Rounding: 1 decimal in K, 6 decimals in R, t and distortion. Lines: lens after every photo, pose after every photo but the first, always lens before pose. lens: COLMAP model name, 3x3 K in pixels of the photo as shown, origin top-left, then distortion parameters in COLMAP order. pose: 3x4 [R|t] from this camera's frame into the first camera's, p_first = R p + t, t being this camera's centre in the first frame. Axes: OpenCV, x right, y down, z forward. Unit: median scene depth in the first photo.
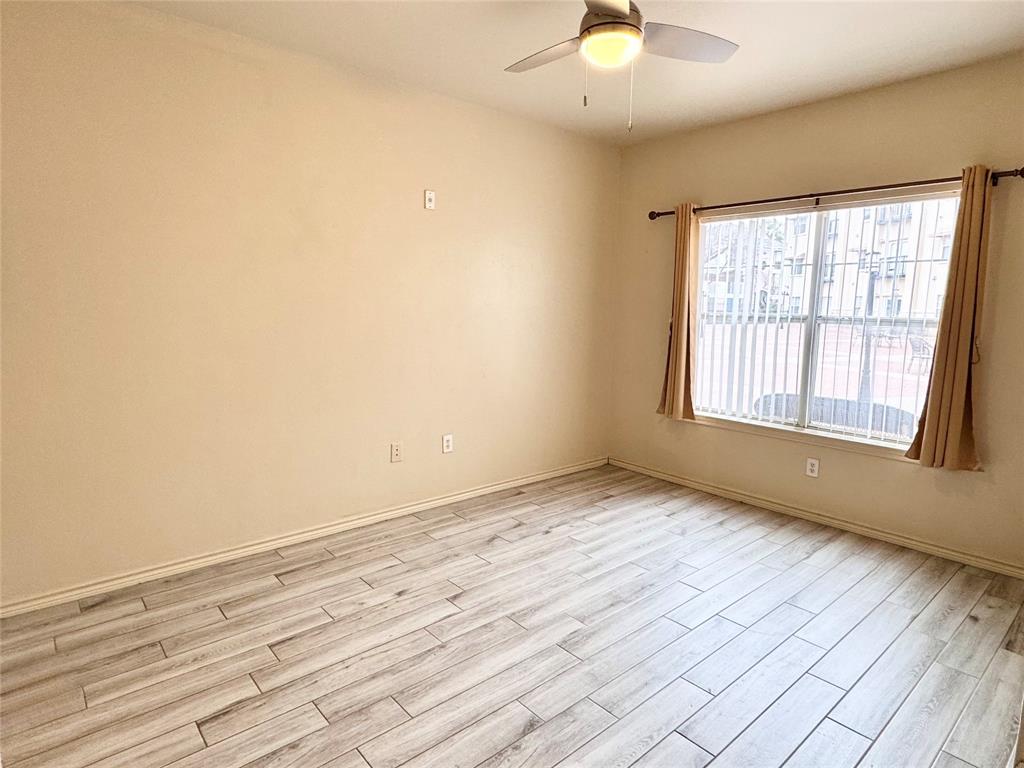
lens RADIAL K [[585.0, 0, 511.4], [0, 585.0, 382.8], [0, 0, 1]] dist [-0.001058, 0.000829]
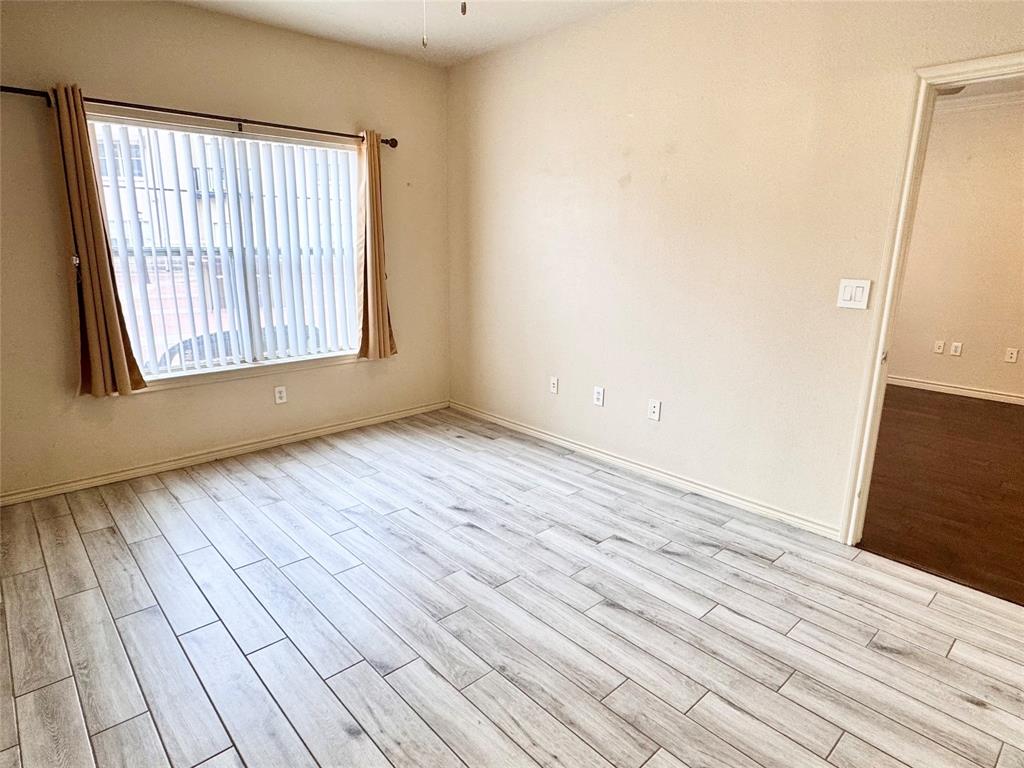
lens RADIAL K [[585.0, 0, 511.4], [0, 585.0, 382.8], [0, 0, 1]] dist [-0.001058, 0.000829]
pose [[-0.026416, -0.251164, 0.967584, -0.582492], [0.126096, 0.959353, 0.252470, -0.101636], [-0.991666, 0.128678, 0.006329, 0.665148]]
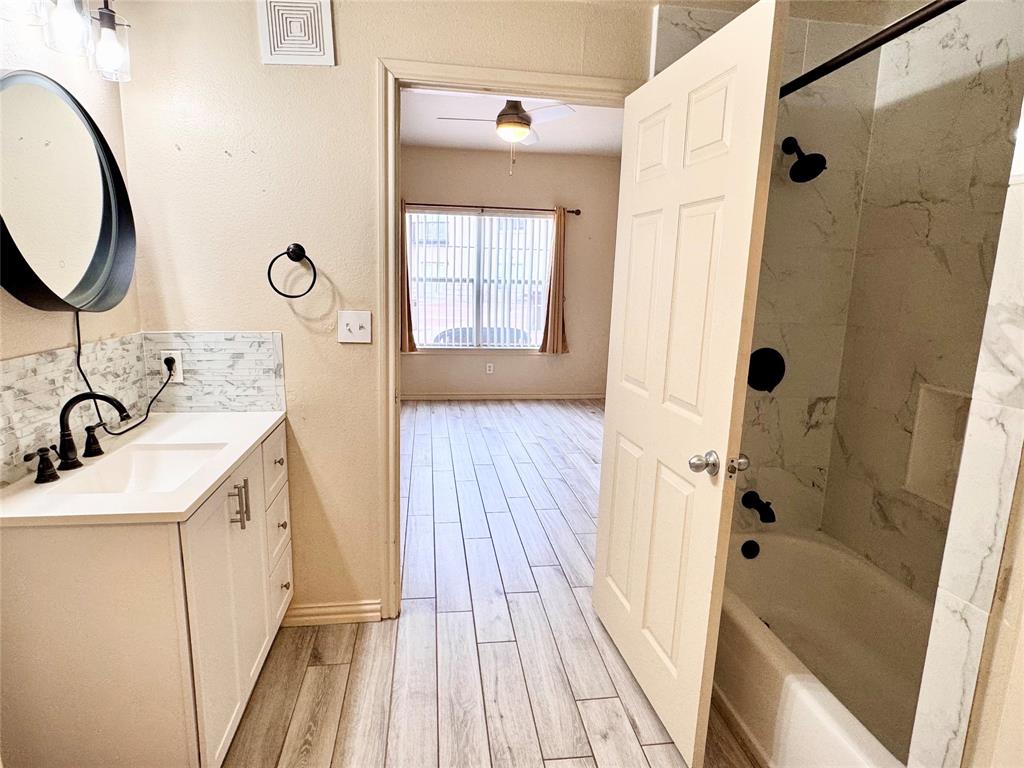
lens RADIAL K [[585.0, 0, 511.4], [0, 585.0, 382.8], [0, 0, 1]] dist [-0.001058, 0.000829]
pose [[0.541269, -0.151105, 0.827161, -0.998882], [0.099323, 0.988323, 0.115552, -0.004639], [-0.834963, 0.019612, 0.549957, 0.007424]]
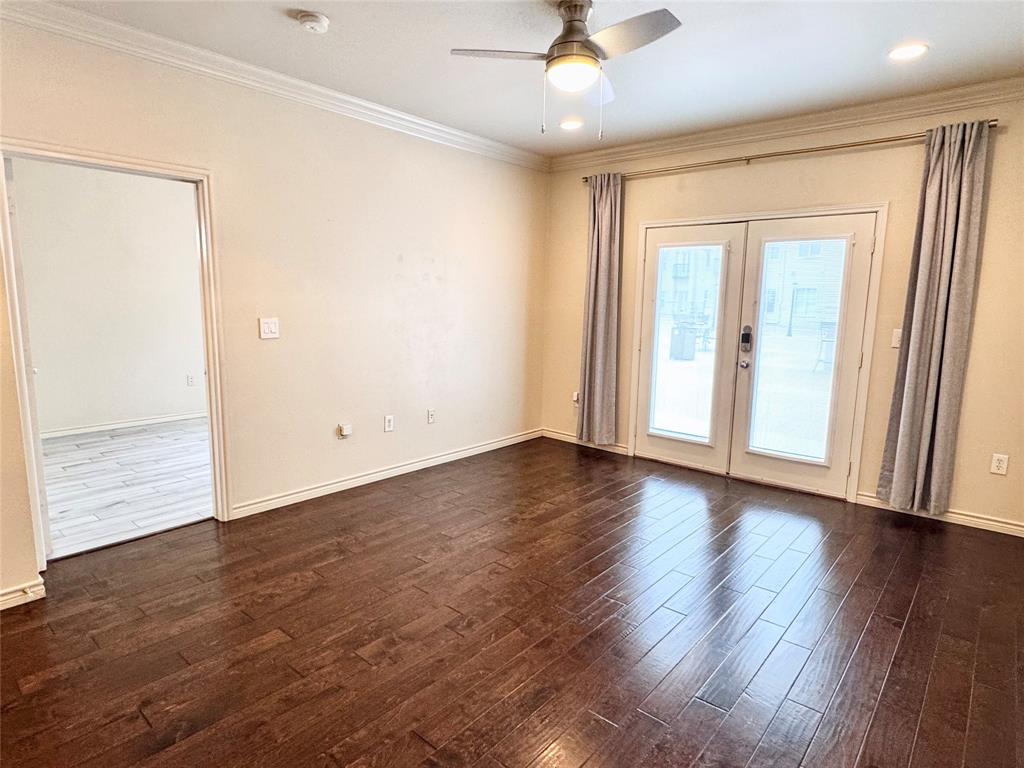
lens RADIAL K [[585.0, 0, 511.4], [0, 585.0, 382.8], [0, 0, 1]] dist [-0.001058, 0.000829]
pose [[0.990100, -0.024044, 0.138292, 0.563916], [0.022216, 0.999644, 0.014749, 0.137846], [-0.138598, -0.011530, 0.990282, -0.951242]]
